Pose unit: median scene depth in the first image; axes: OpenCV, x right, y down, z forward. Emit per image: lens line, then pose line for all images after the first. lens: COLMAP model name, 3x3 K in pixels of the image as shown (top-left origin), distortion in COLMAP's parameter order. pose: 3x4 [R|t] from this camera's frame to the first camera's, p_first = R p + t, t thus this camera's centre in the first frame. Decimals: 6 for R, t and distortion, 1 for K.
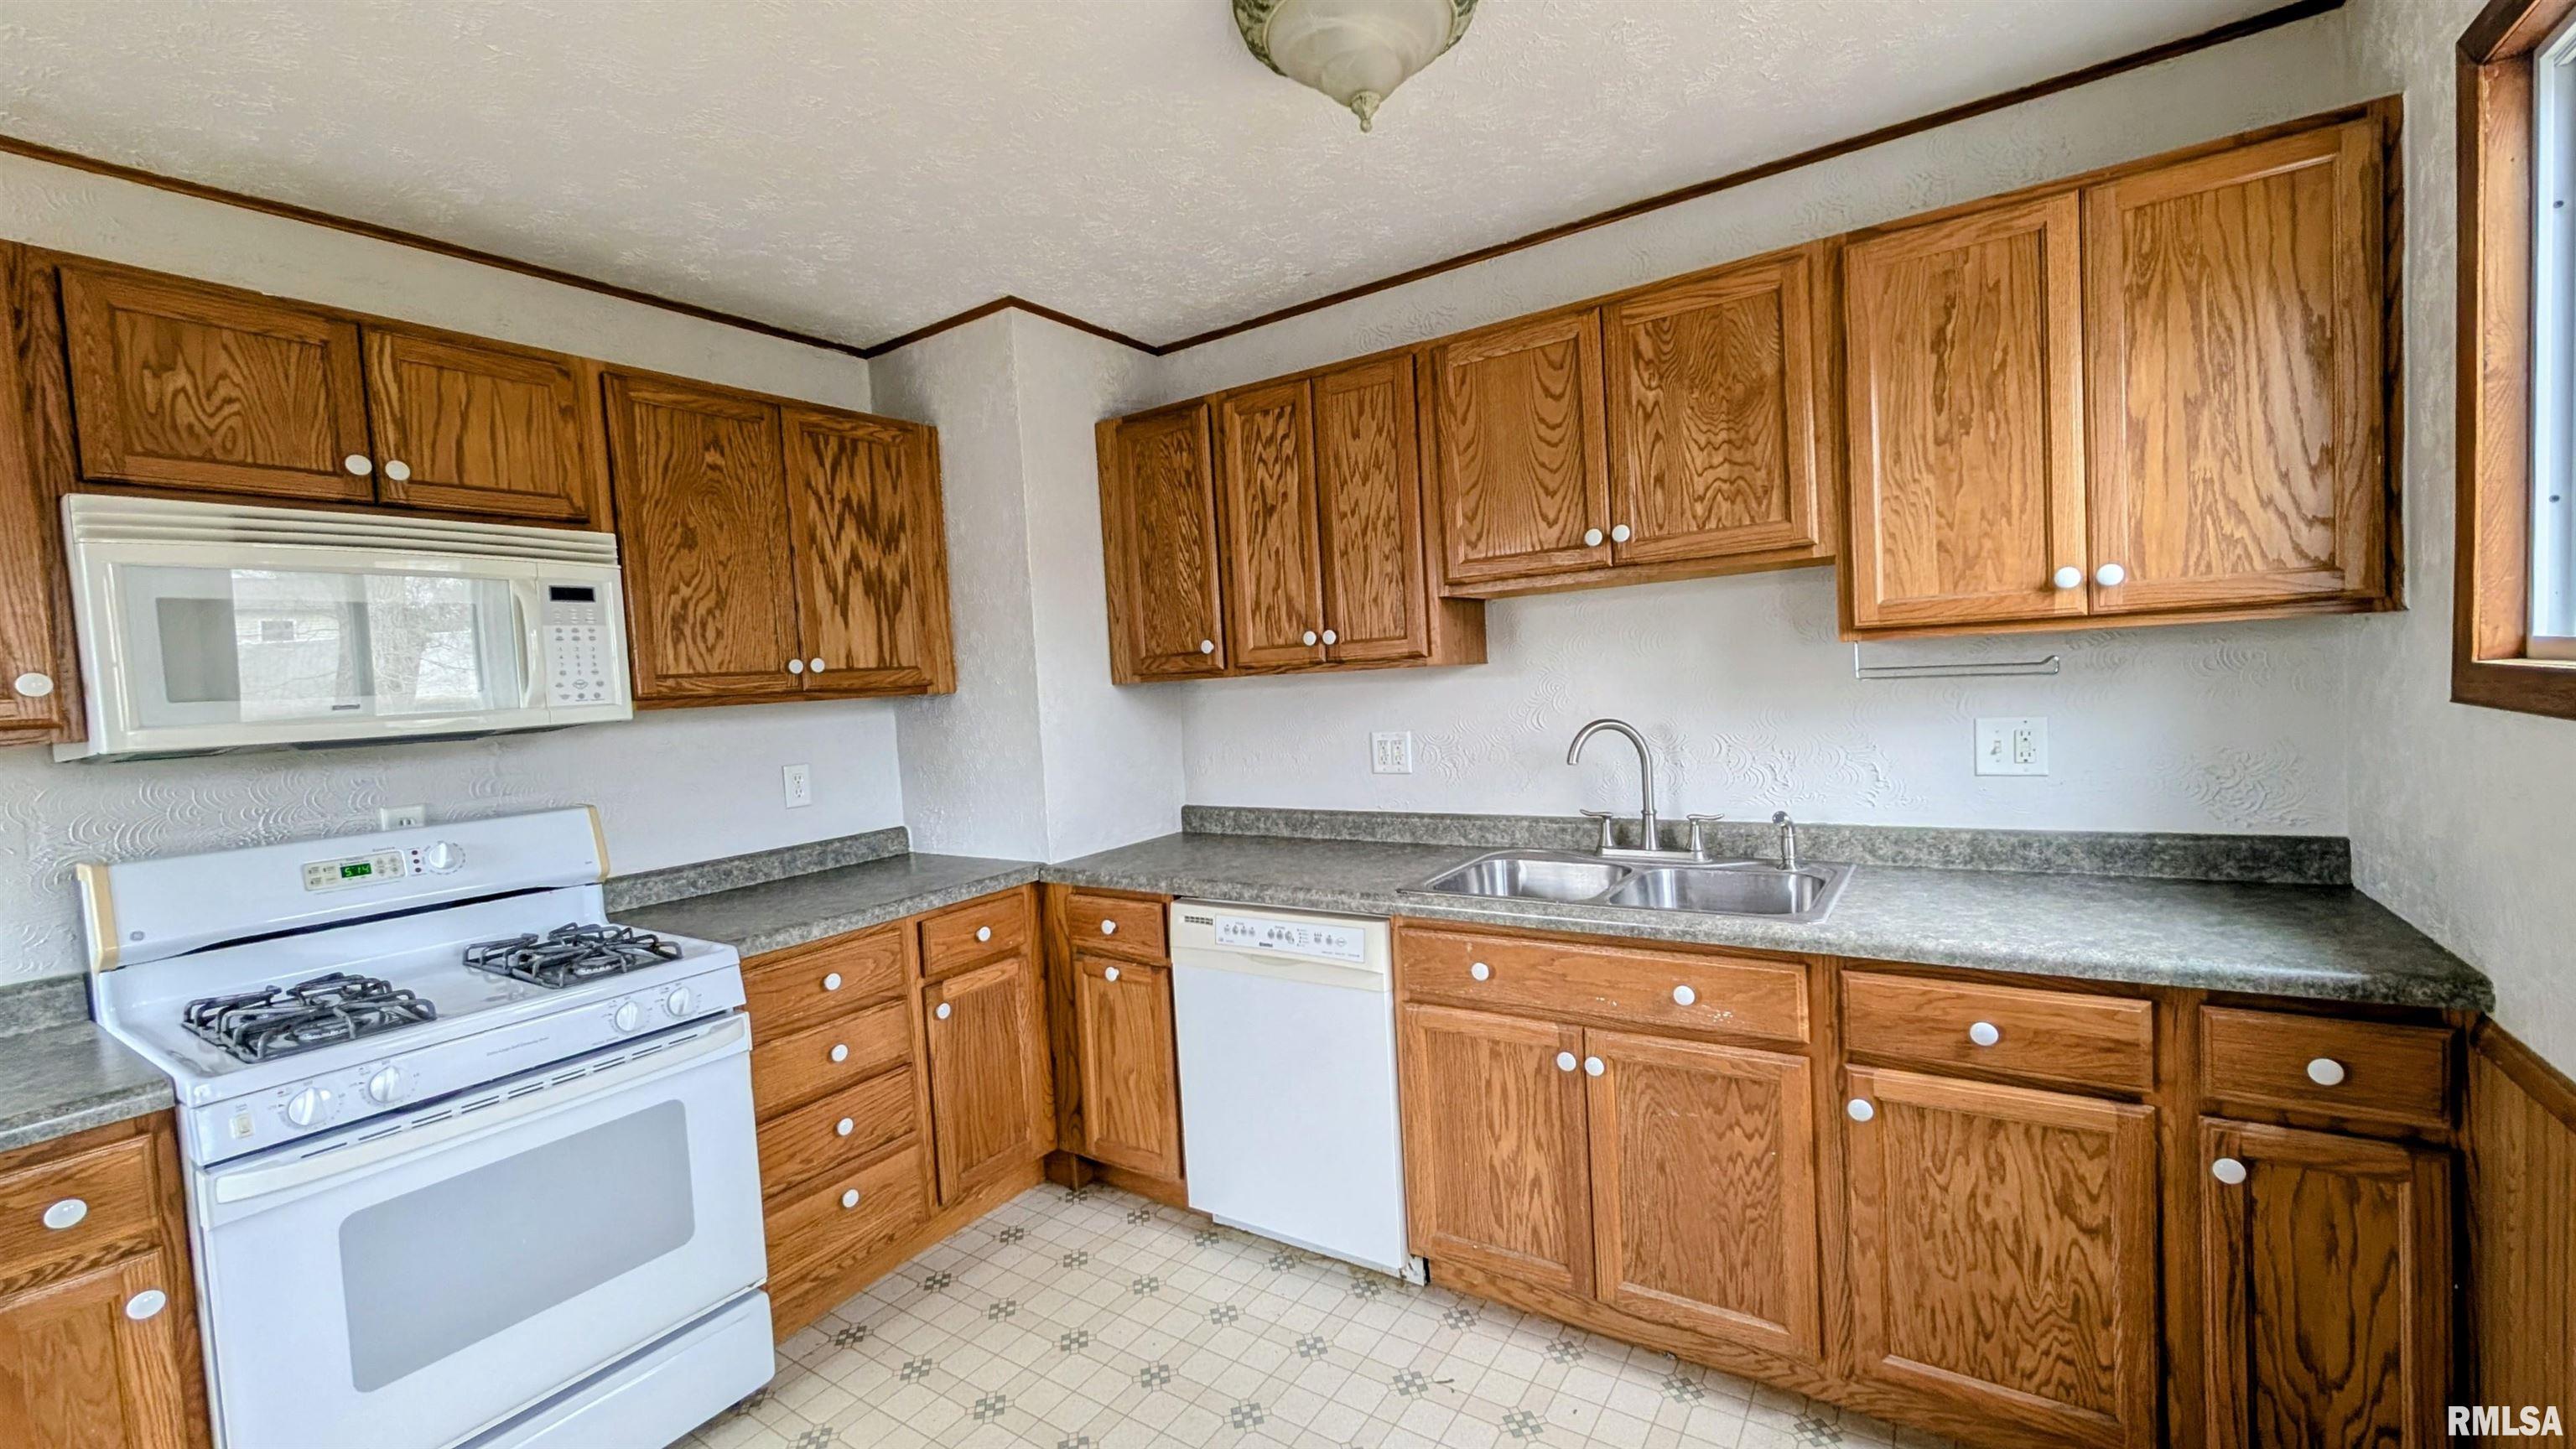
lens RADIAL K [[1034.6, 0, 1287.8], [0, 1034.6, 728.1], [0, 0, 1]] dist [-0.001730, 0.000194]
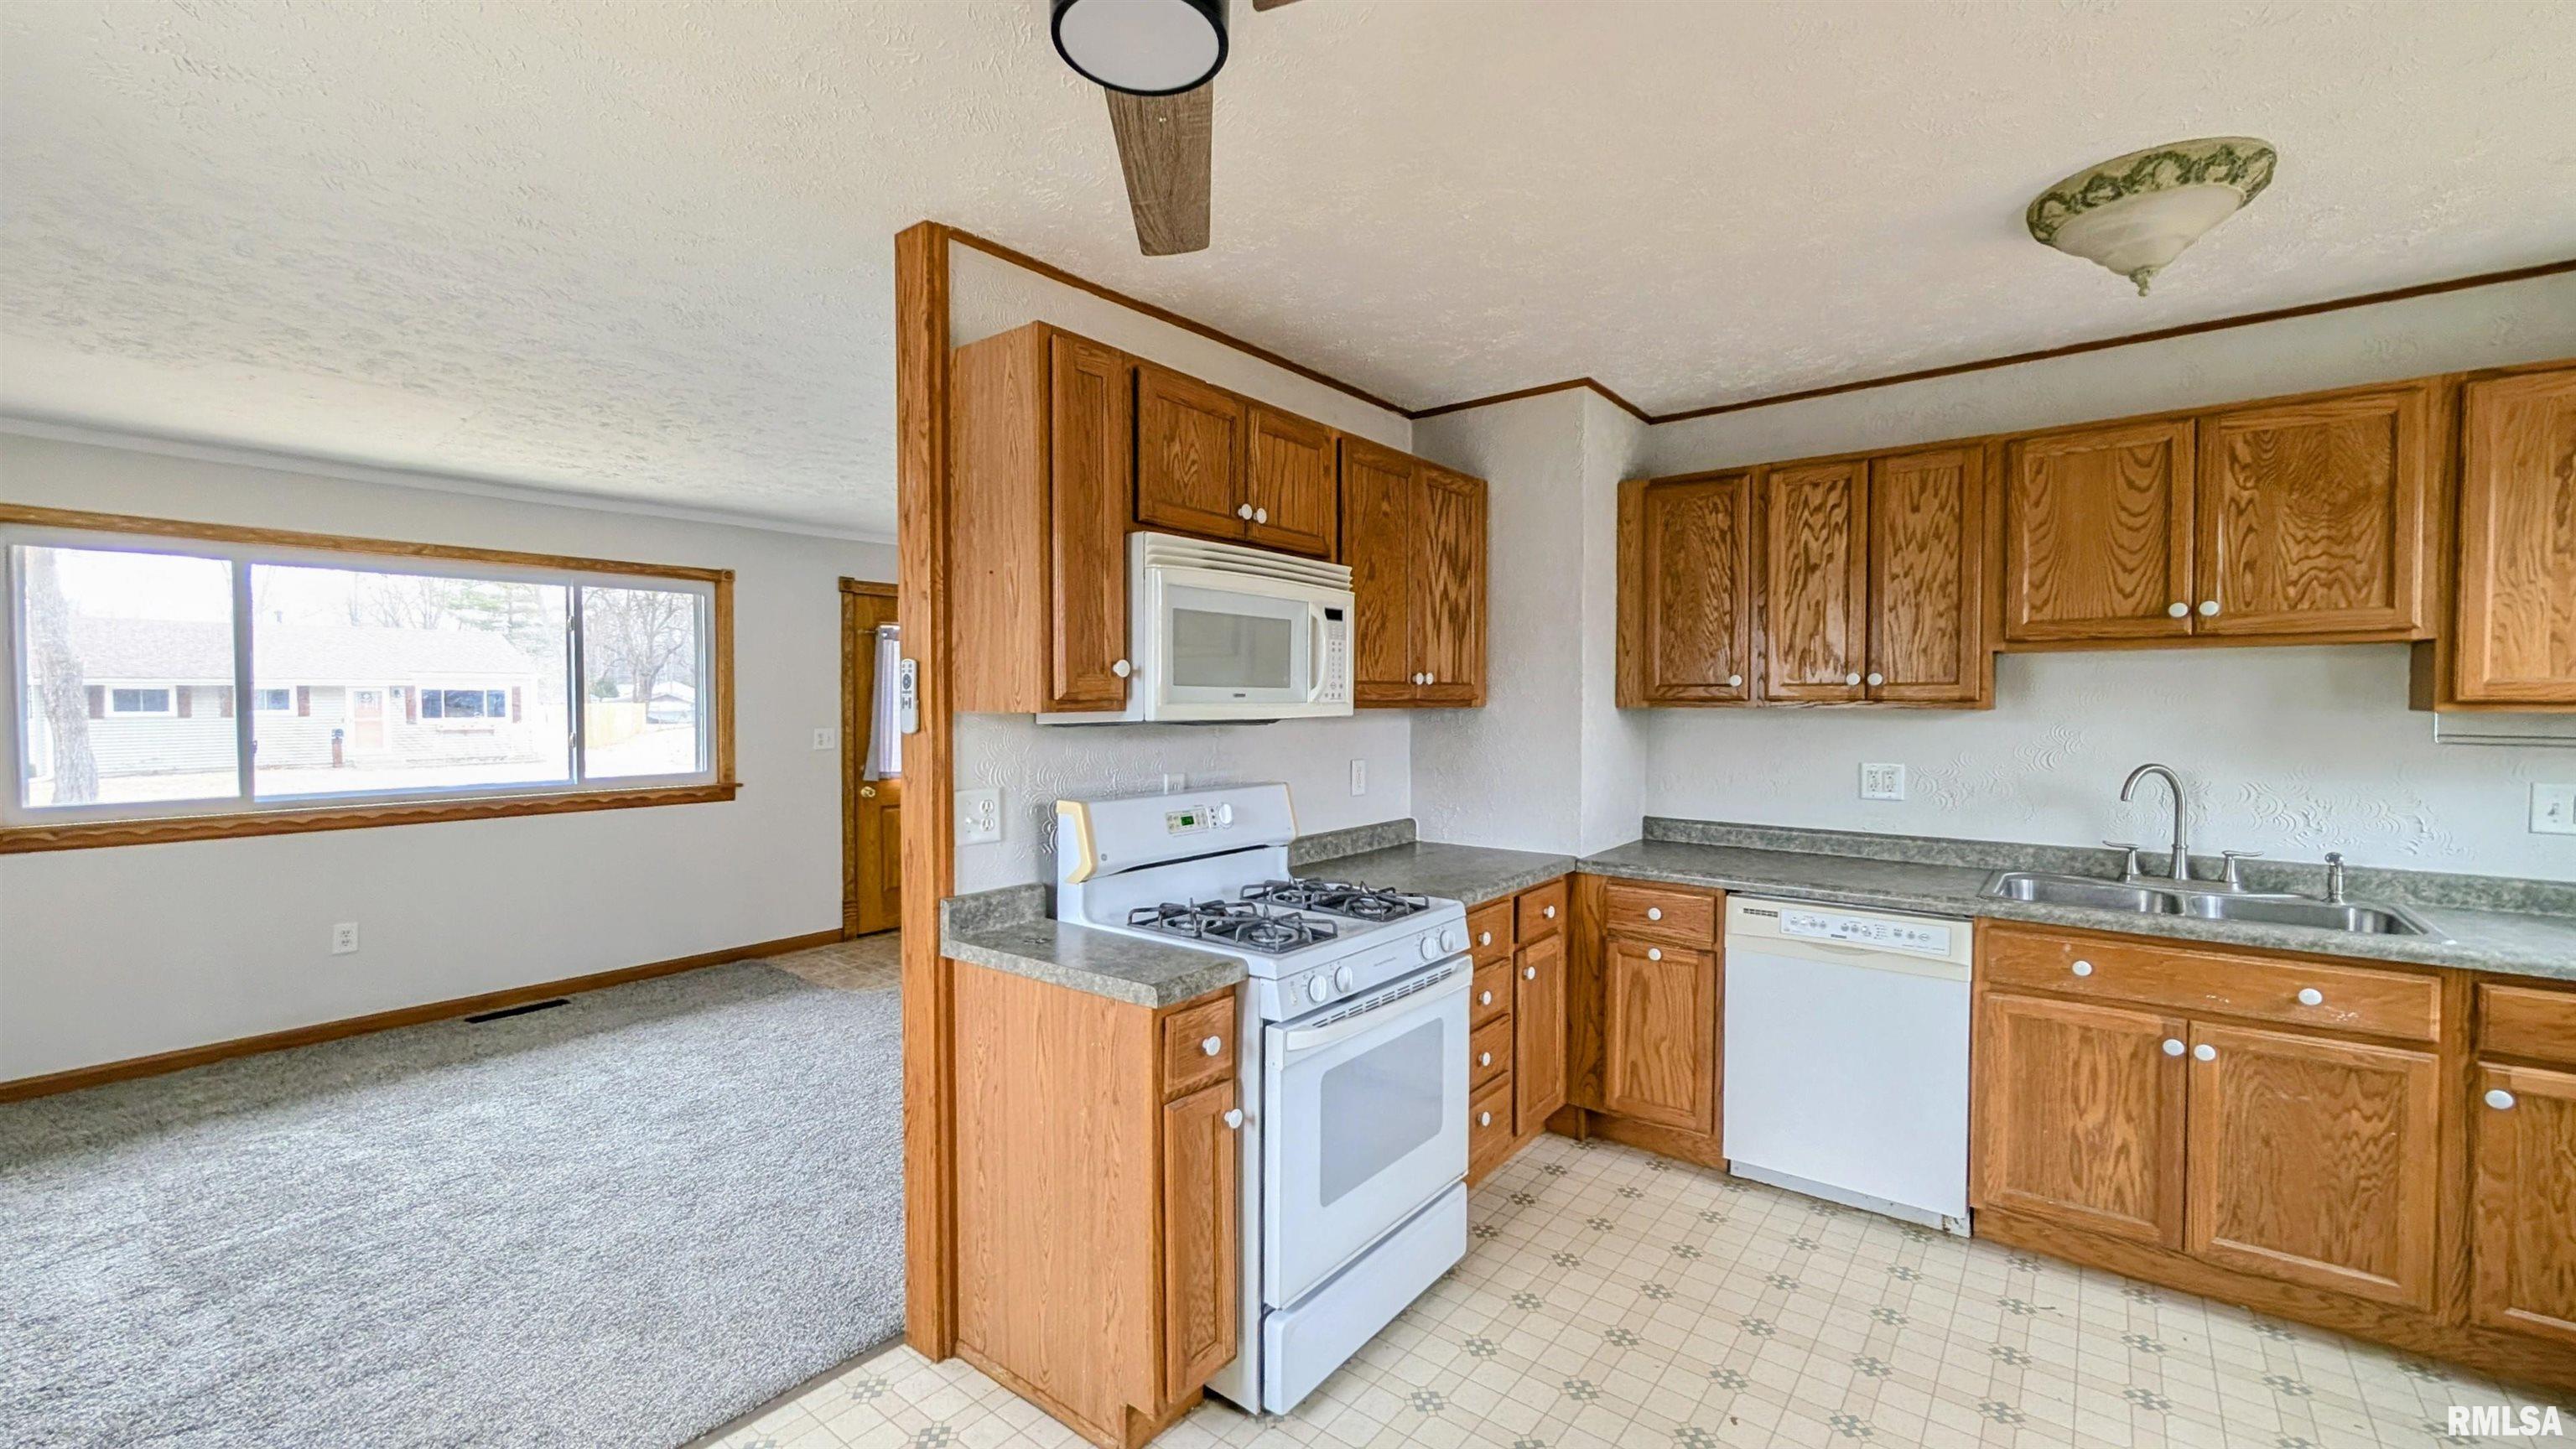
lens RADIAL K [[1037.9, 0, 1286.4], [0, 1037.9, 728.1], [0, 0, 1]] dist [-0.001485, 0.000546]
pose [[0.995180, 0.059751, -0.077759, -0.614572], [-0.061388, 0.997936, -0.018828, 0.035184], [0.076473, 0.023510, 0.996794, -0.256090]]
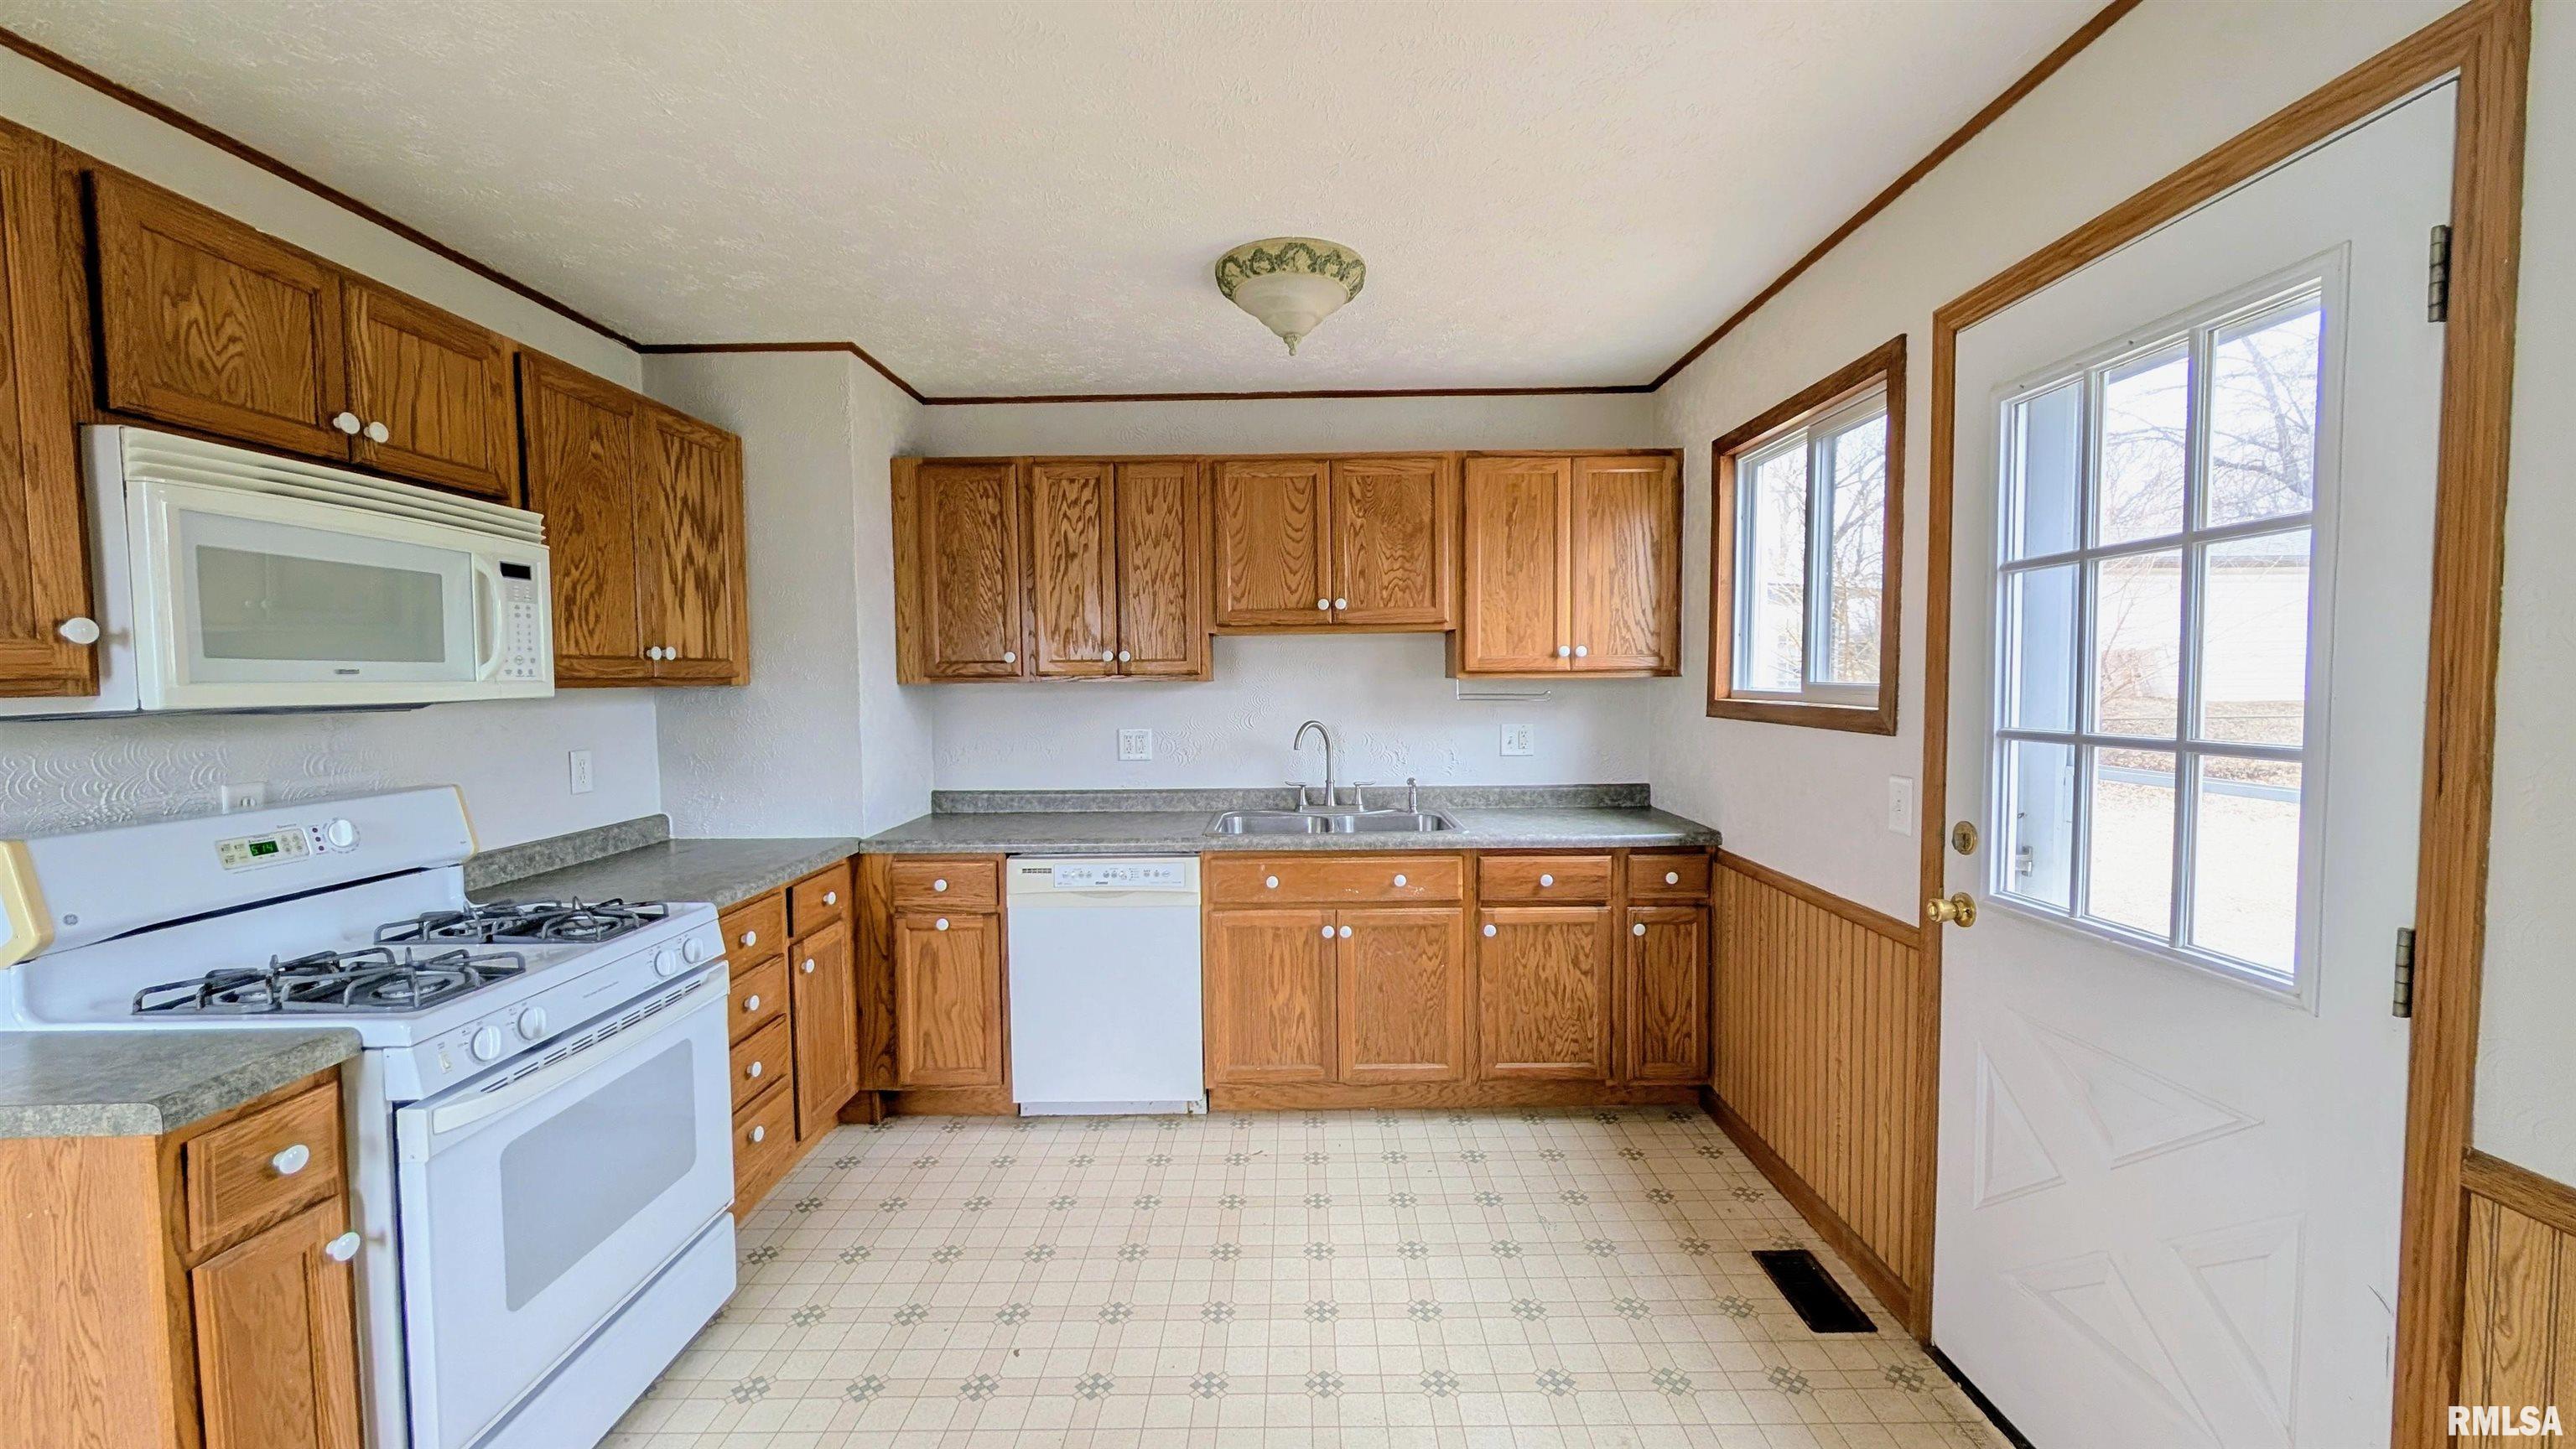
lens RADIAL K [[976.5, 0, 1293.0], [0, 976.5, 727.2], [0, 0, 1]] dist [-0.001517, 0.001024]
pose [[0.833758, 0.020342, 0.551756, -0.555215], [-0.009437, 0.999700, -0.022595, 0.036515], [-0.552050, 0.013632, 0.833700, -0.210593]]
